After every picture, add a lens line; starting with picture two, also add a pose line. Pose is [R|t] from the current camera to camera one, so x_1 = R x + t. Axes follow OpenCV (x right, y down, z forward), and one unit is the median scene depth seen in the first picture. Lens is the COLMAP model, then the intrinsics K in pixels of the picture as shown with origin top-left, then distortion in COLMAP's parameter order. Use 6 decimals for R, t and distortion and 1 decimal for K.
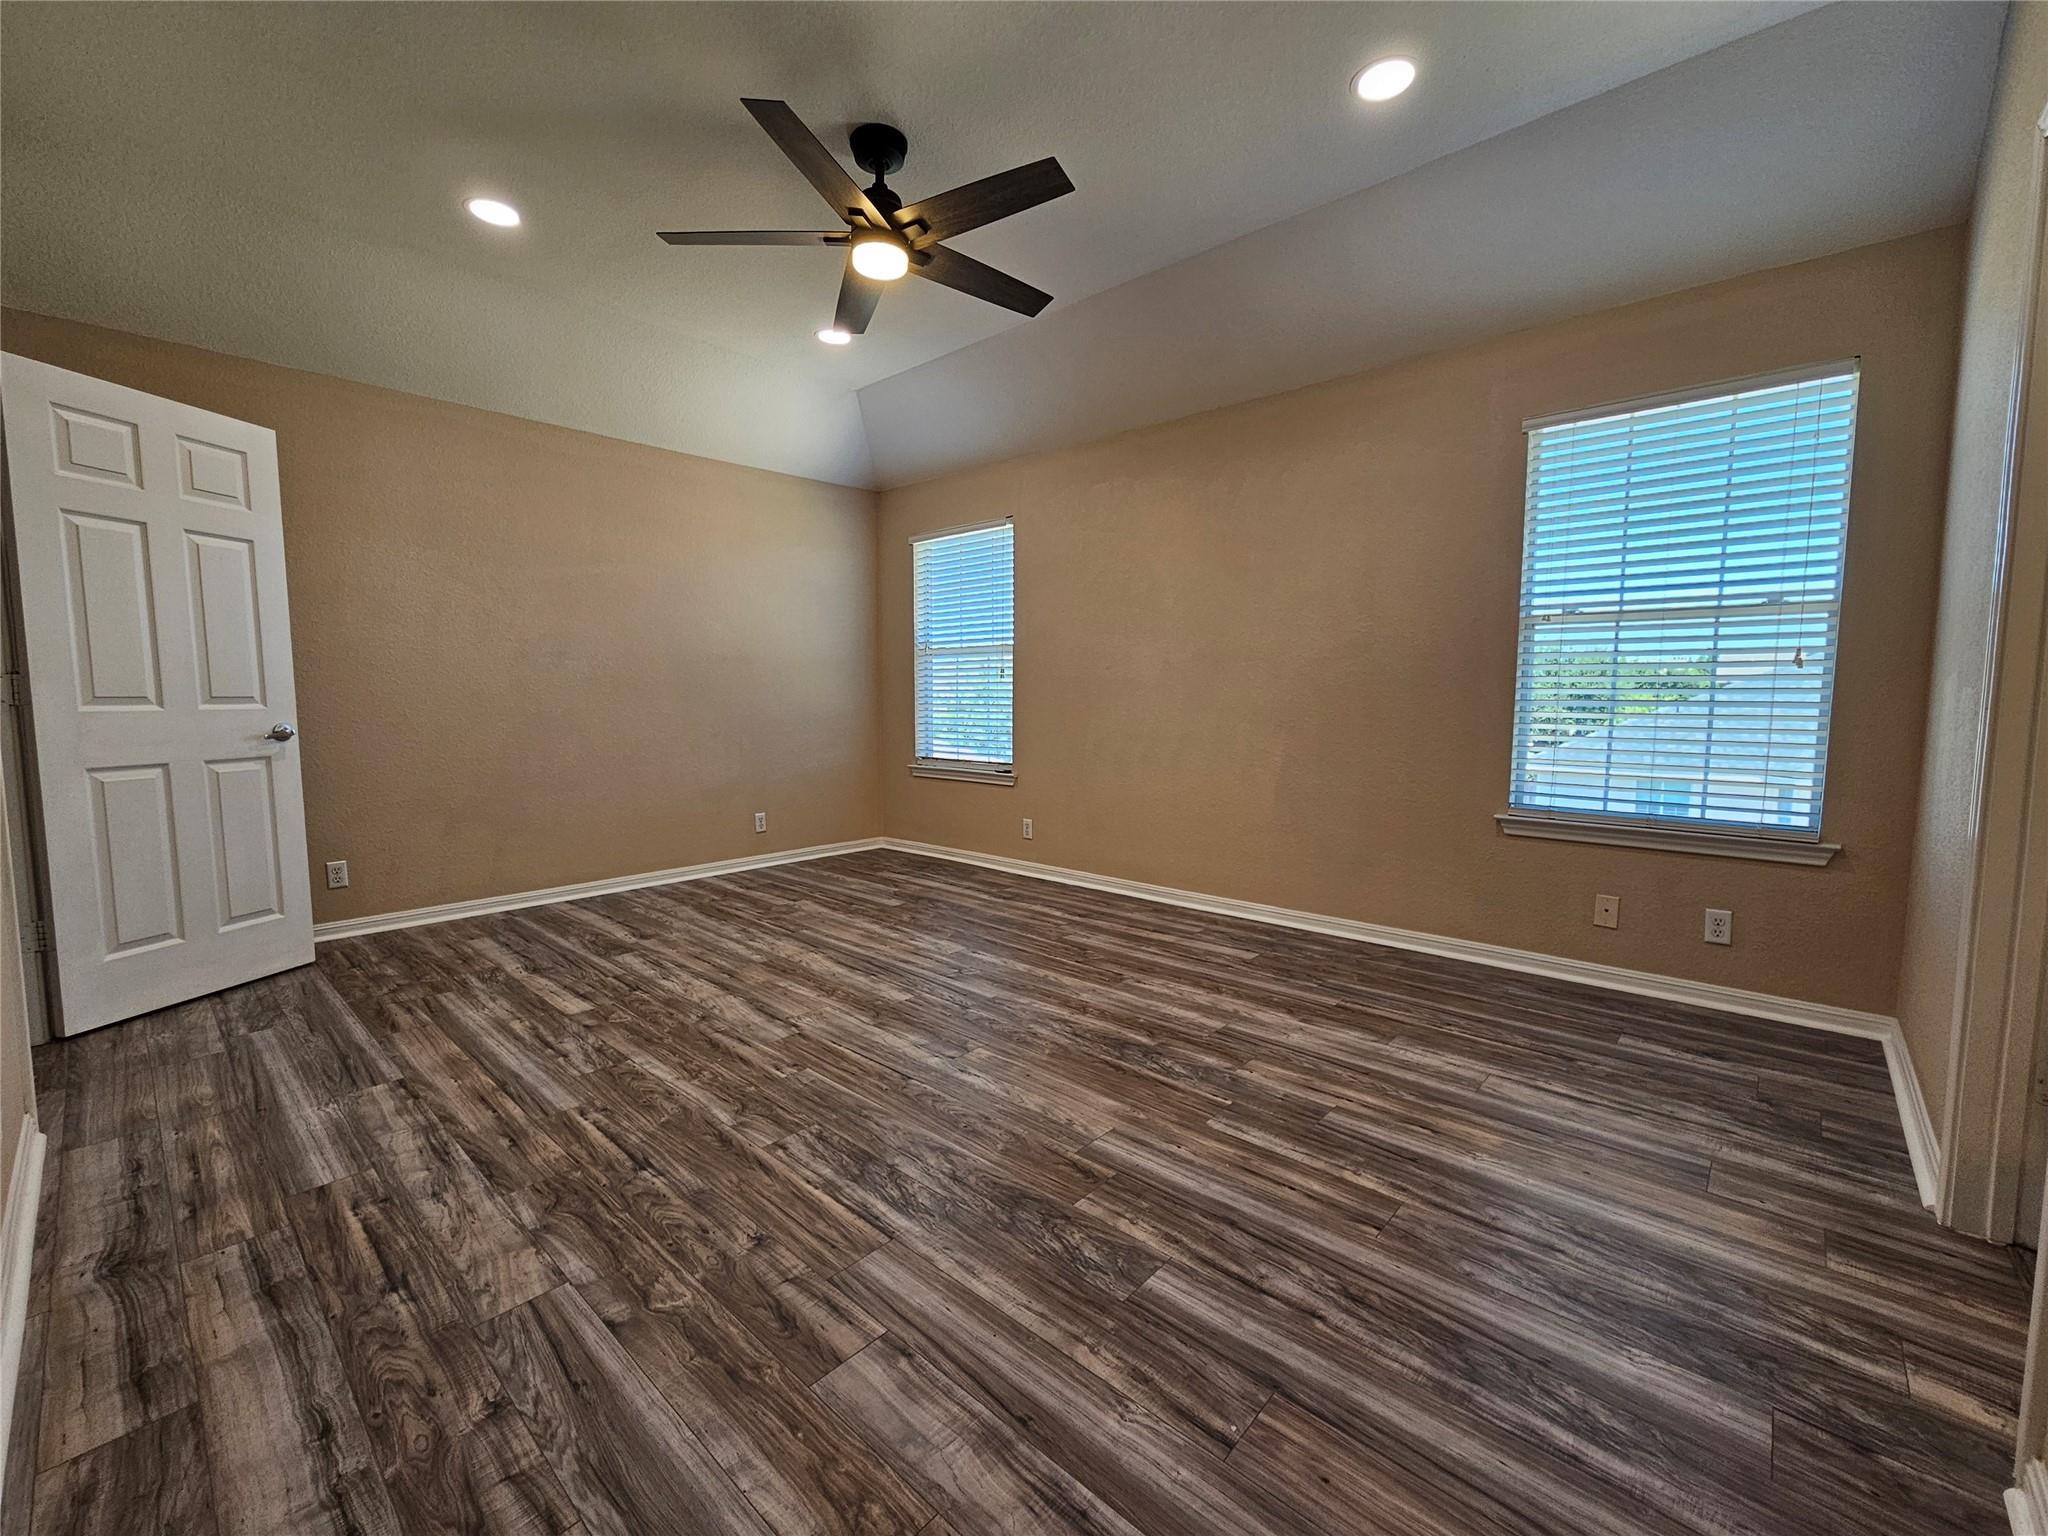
lens RADIAL K [[843.6, 0, 1022.7], [0, 843.6, 773.8], [0, 0, 1]] dist [-0.003101, 0.001167]
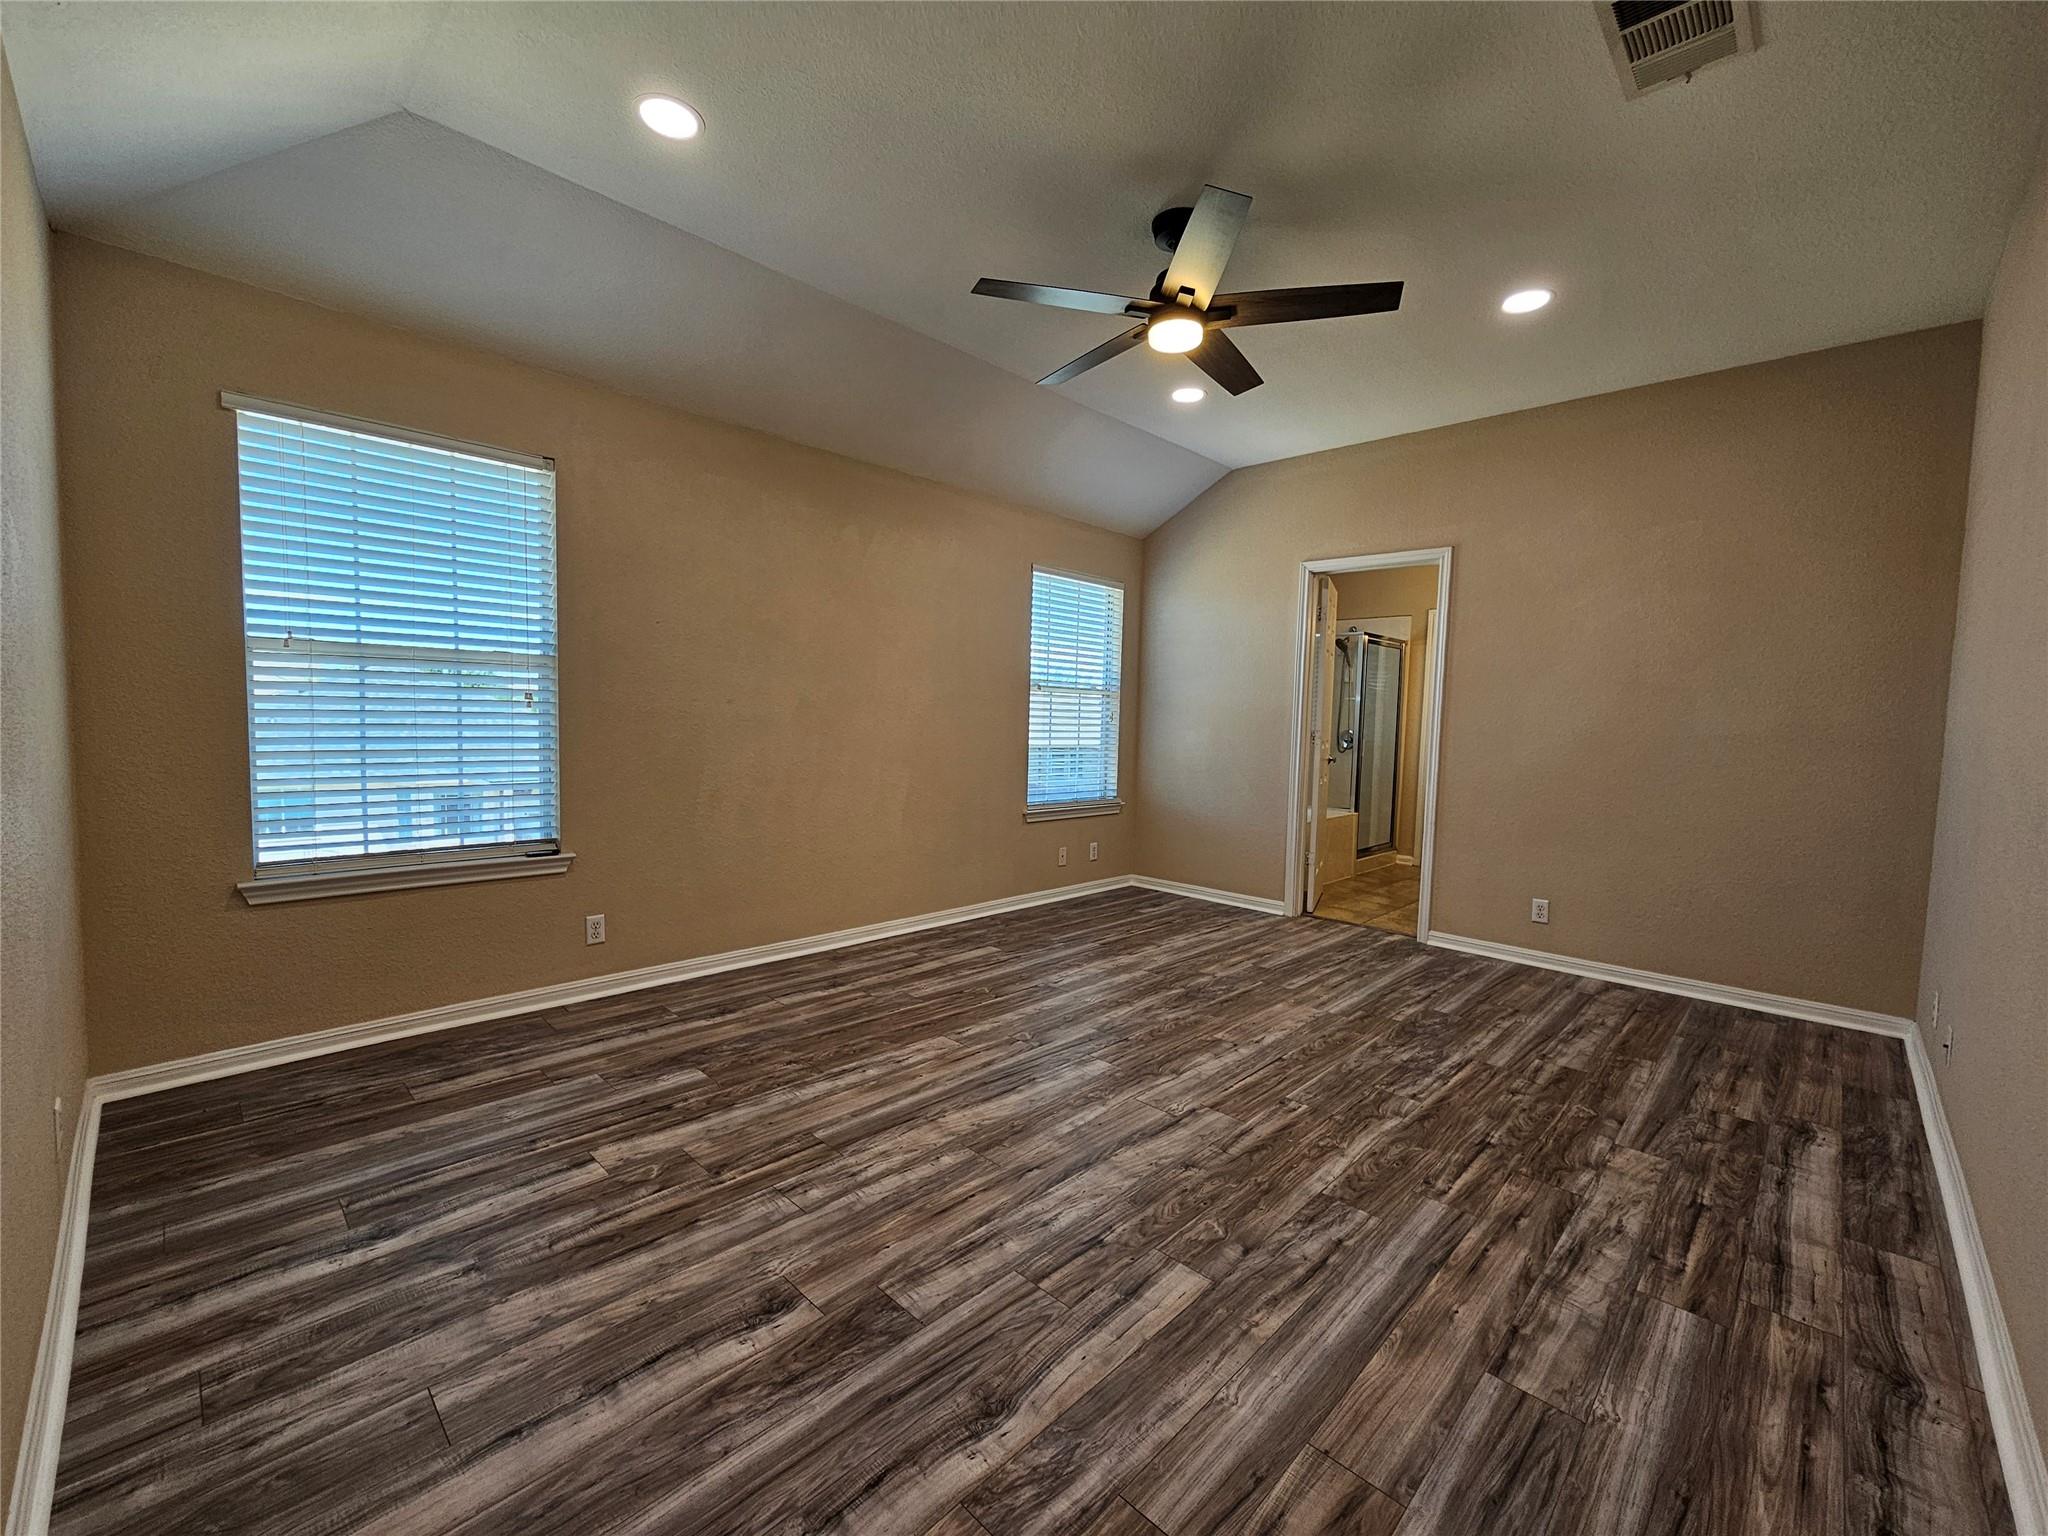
lens RADIAL K [[843.6, 0, 1022.7], [0, 843.6, 773.8], [0, 0, 1]] dist [-0.003101, 0.001167]
pose [[0.031226, -0.071582, 0.996946, -1.271379], [0.066646, 0.995362, 0.069381, -0.163514], [-0.997288, 0.064276, 0.035852, 1.213888]]
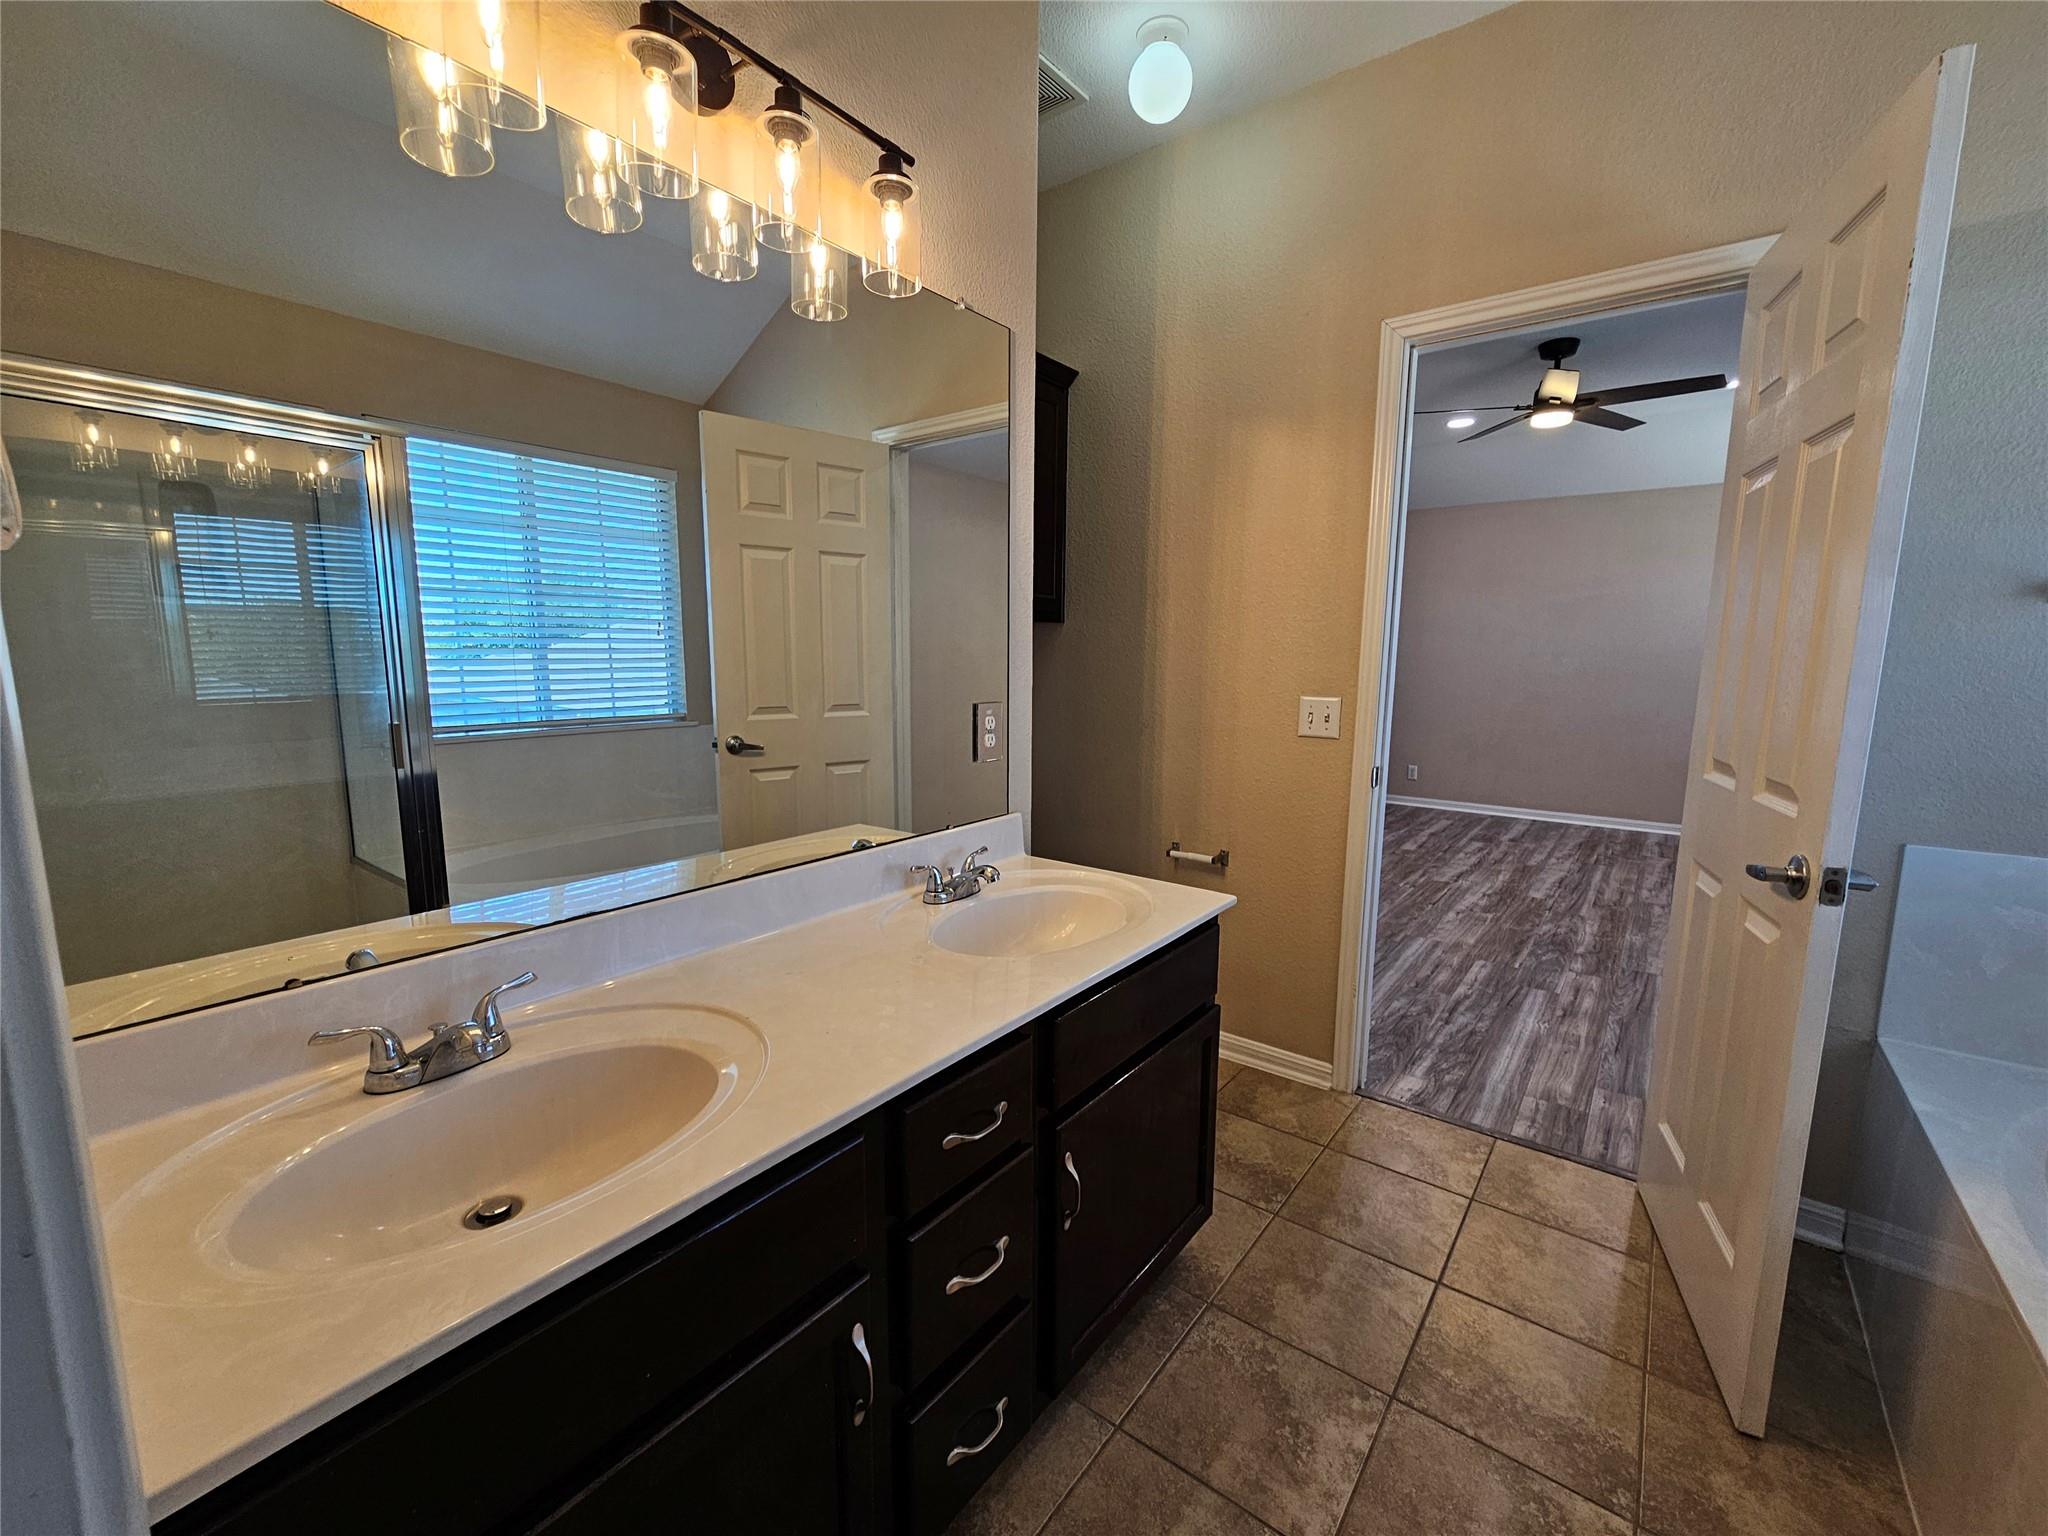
lens RADIAL K [[843.6, 0, 1022.7], [0, 843.6, 773.8], [0, 0, 1]] dist [-0.003101, 0.001167]
pose [[0.078964, 0.145905, -0.986142, 1.443836], [-0.101018, 0.985310, 0.137693, -0.074828], [0.991746, 0.088745, 0.092543, -0.074224]]
